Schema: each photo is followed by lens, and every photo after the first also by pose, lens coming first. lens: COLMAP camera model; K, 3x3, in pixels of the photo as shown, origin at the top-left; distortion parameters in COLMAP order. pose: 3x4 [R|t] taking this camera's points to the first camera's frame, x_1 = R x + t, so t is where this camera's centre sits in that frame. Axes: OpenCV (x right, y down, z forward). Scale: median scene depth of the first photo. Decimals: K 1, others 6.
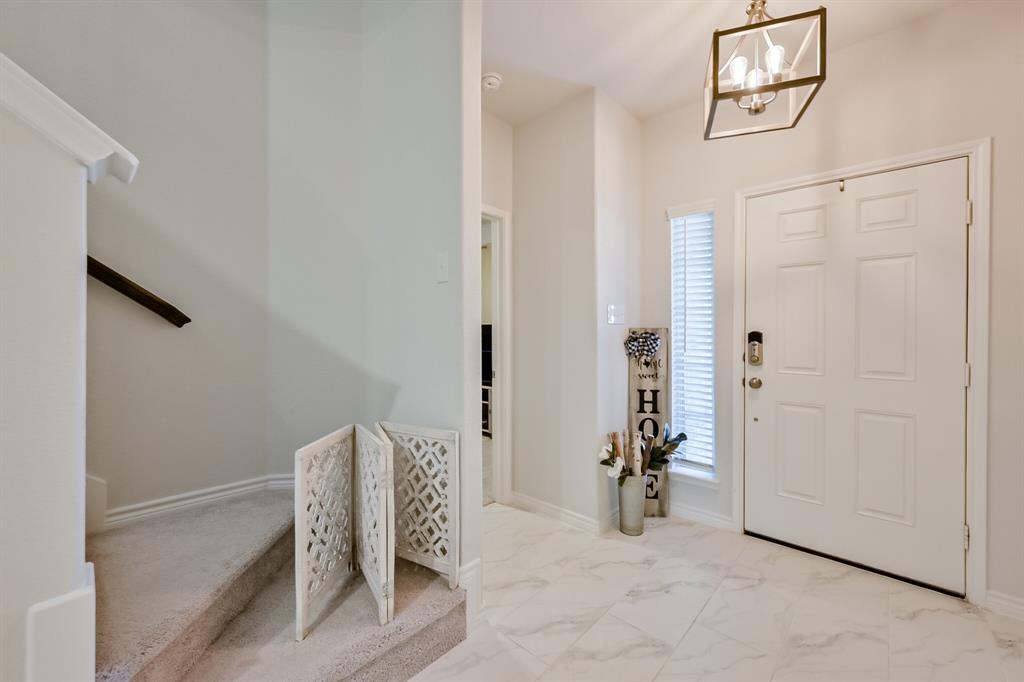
lens RADIAL K [[420.9, 0, 514.1], [0, 420.9, 331.0], [0, 0, 1]] dist [0.000830, 0.000596]
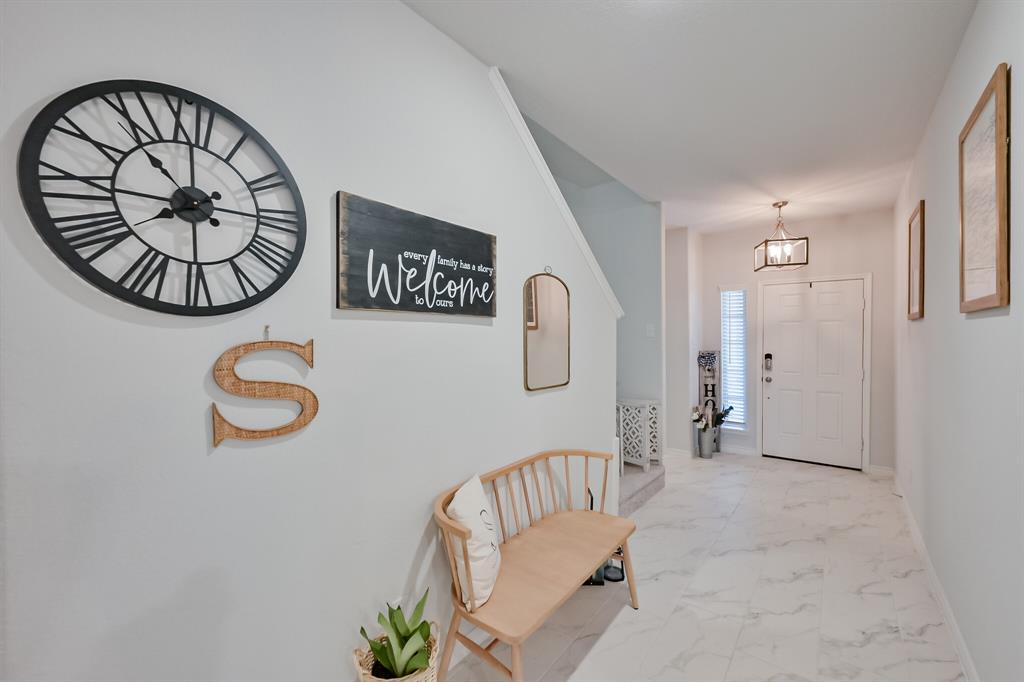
lens RADIAL K [[420.9, 0, 515.7], [0, 420.9, 338.4], [0, 0, 1]] dist [0.000830, 0.000596]
pose [[0.997121, -0.003865, 0.075735, -0.730740], [0.003117, 0.999945, 0.009992, -0.090426], [-0.075769, -0.009727, 0.997078, -0.847661]]
